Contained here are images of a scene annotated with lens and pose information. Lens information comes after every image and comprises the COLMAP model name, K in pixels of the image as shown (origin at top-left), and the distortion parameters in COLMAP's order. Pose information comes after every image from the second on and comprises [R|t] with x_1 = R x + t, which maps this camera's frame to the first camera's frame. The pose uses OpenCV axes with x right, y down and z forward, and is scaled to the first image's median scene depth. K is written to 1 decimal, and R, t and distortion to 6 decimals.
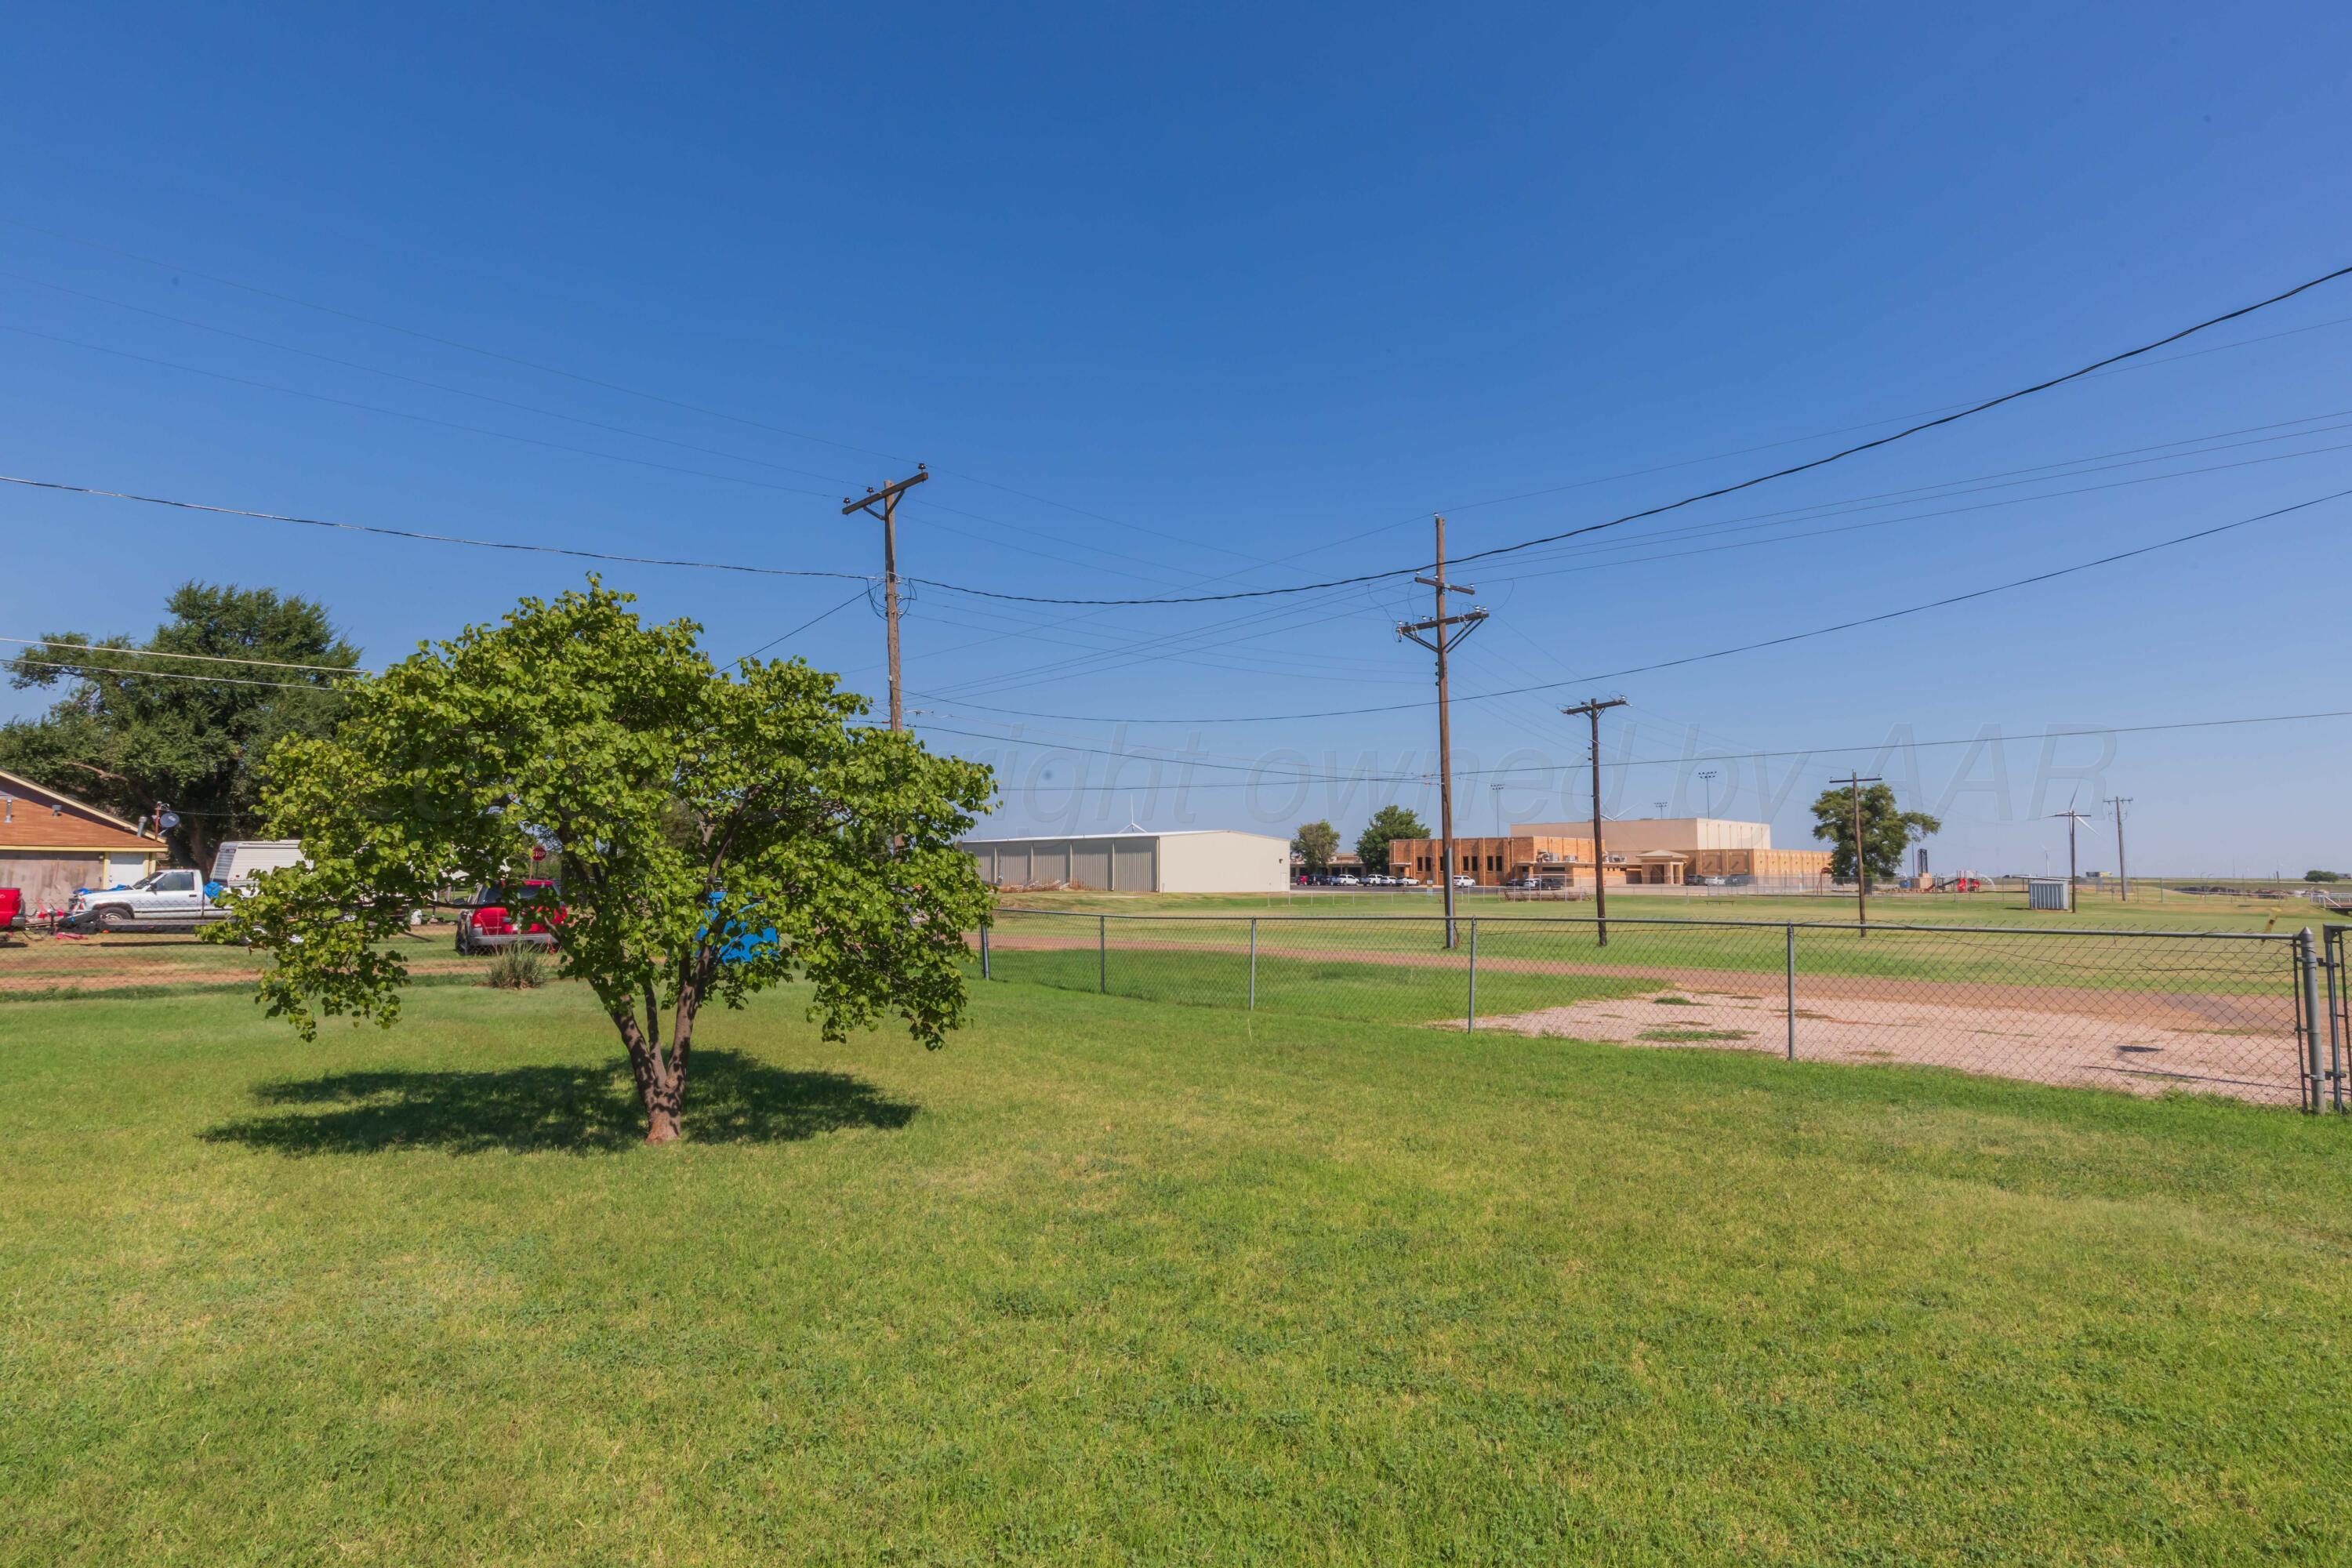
lens RADIAL K [[1184.9, 0, 1176.0], [0, 1184.9, 784.0], [0, 0, 1]] dist [-0.000799, -0.000856]
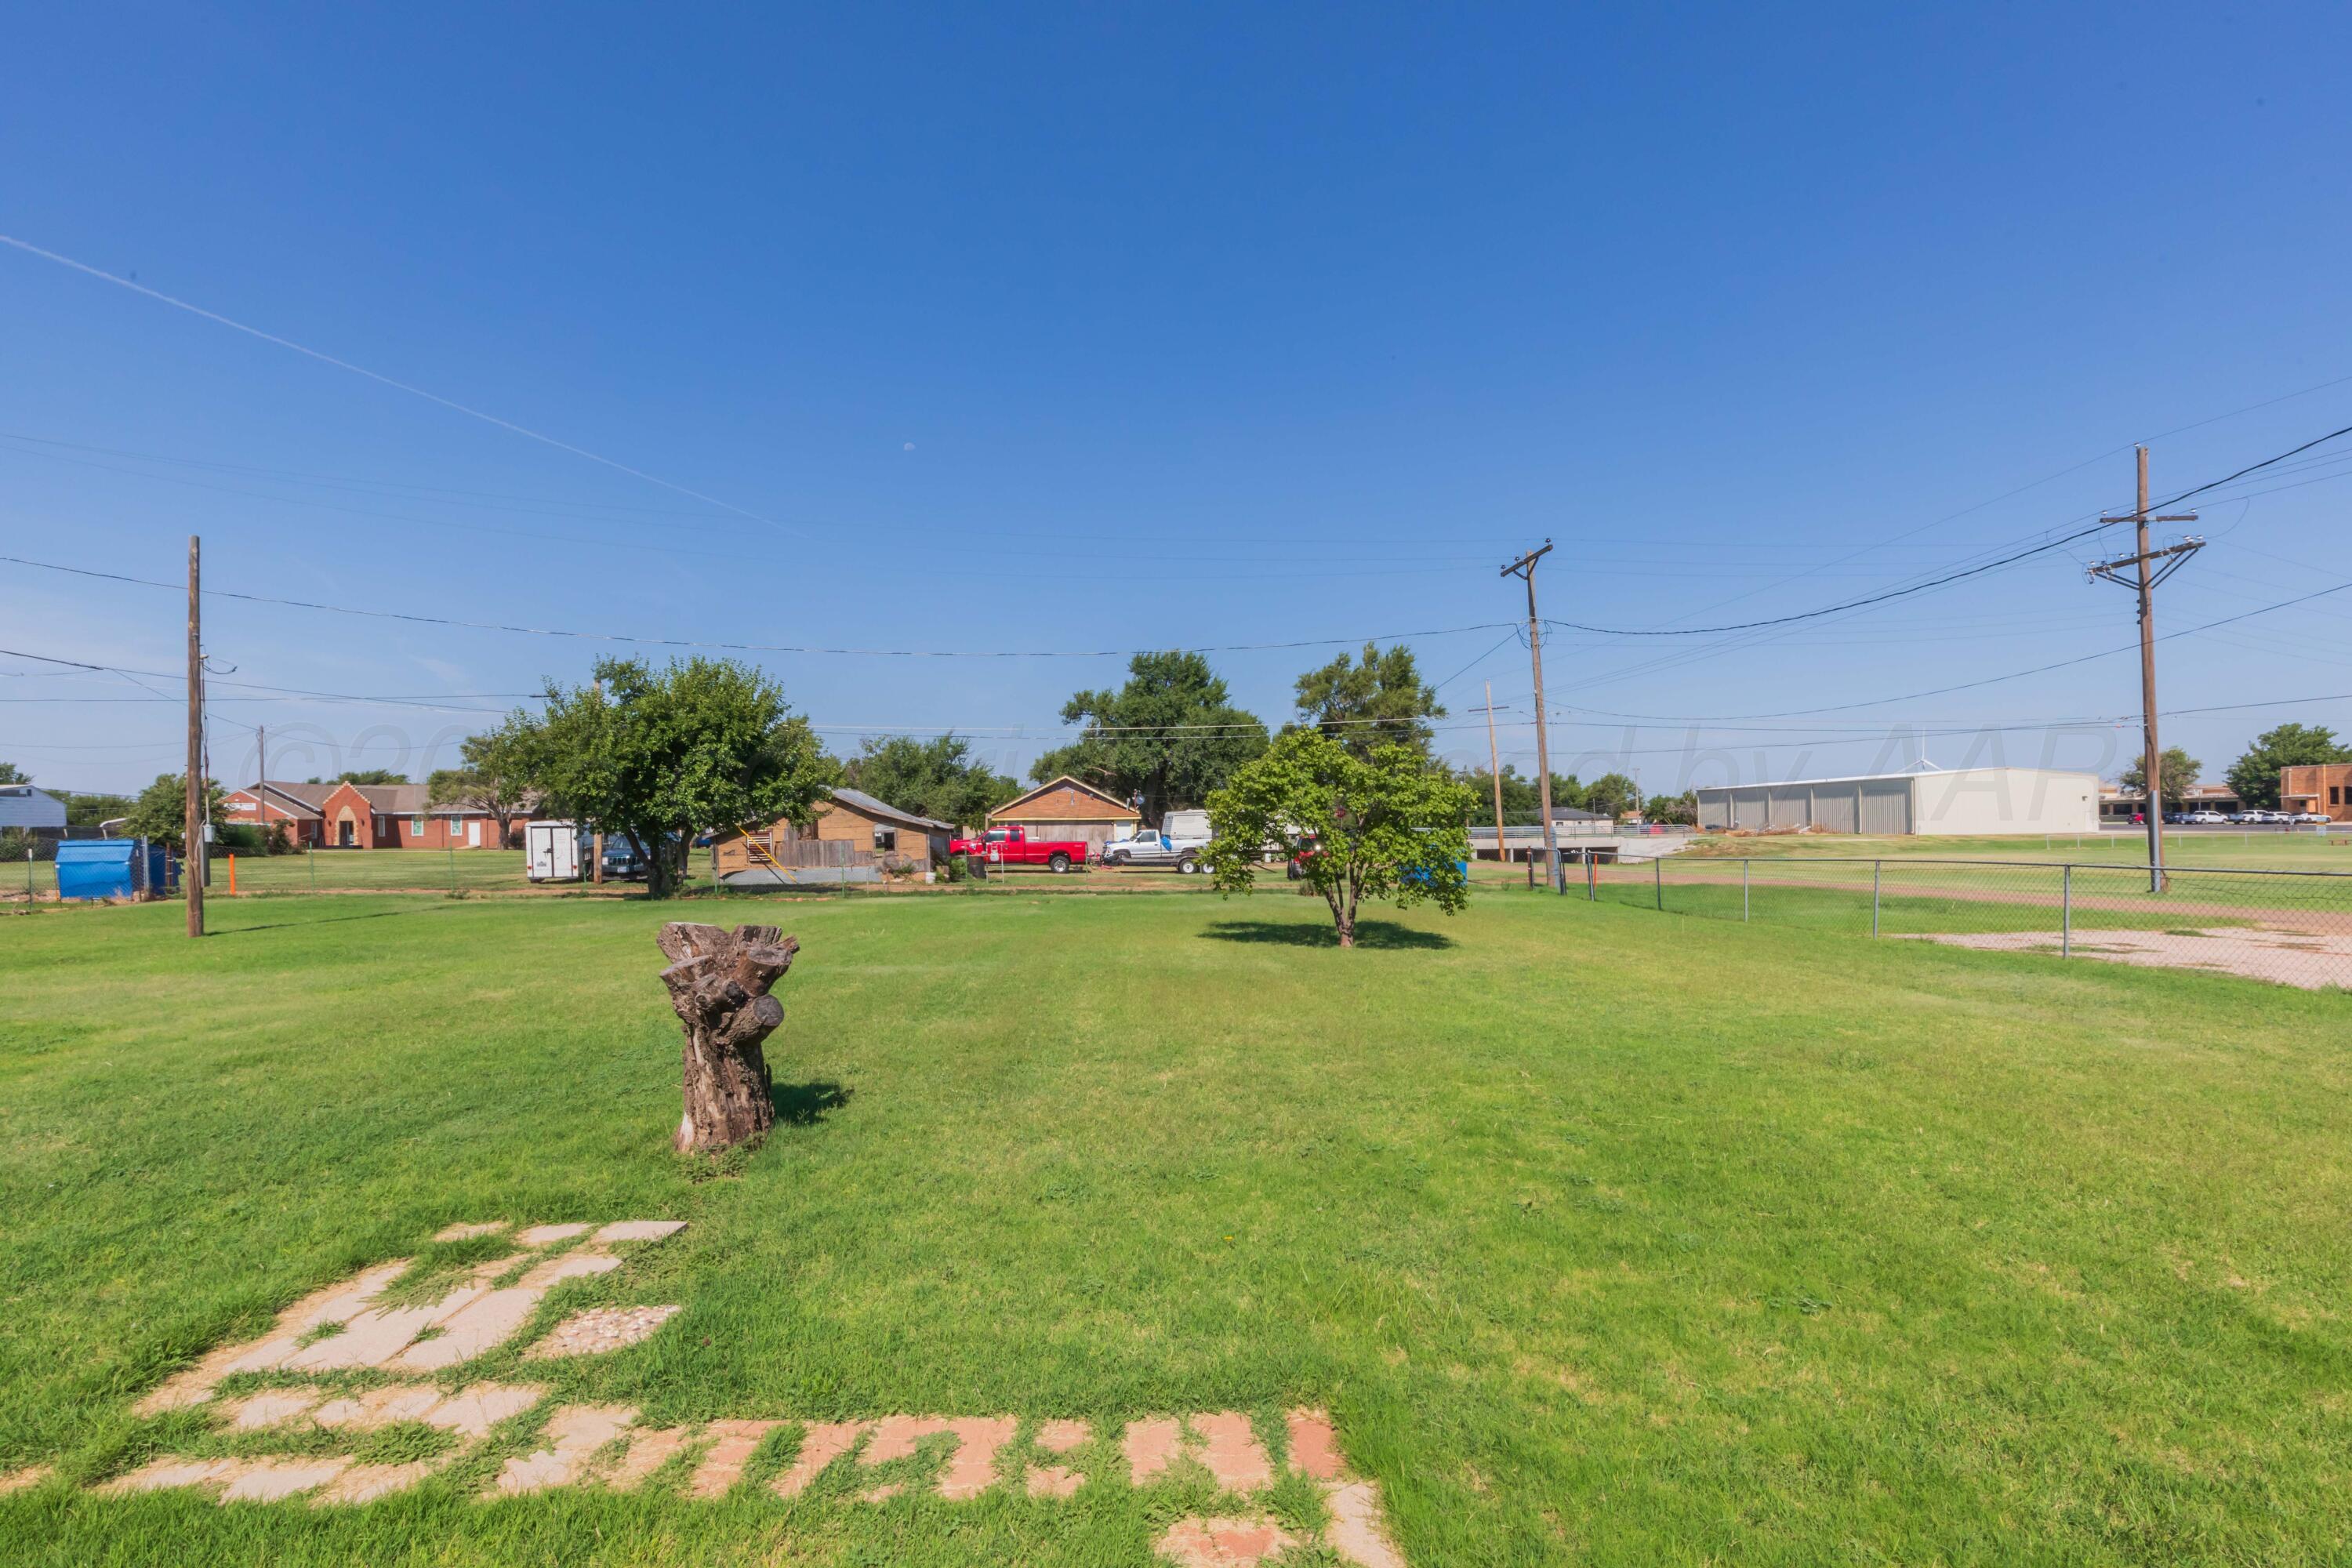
lens RADIAL K [[1084.3, 0, 1174.2], [0, 1084.3, 826.5], [0, 0, 1]] dist [-0.002543, -0.000159]
pose [[0.791152, -0.014377, -0.611450, 0.134742], [0.064377, 0.996128, 0.059875, -0.021686], [0.608222, -0.086734, 0.789014, -0.196969]]
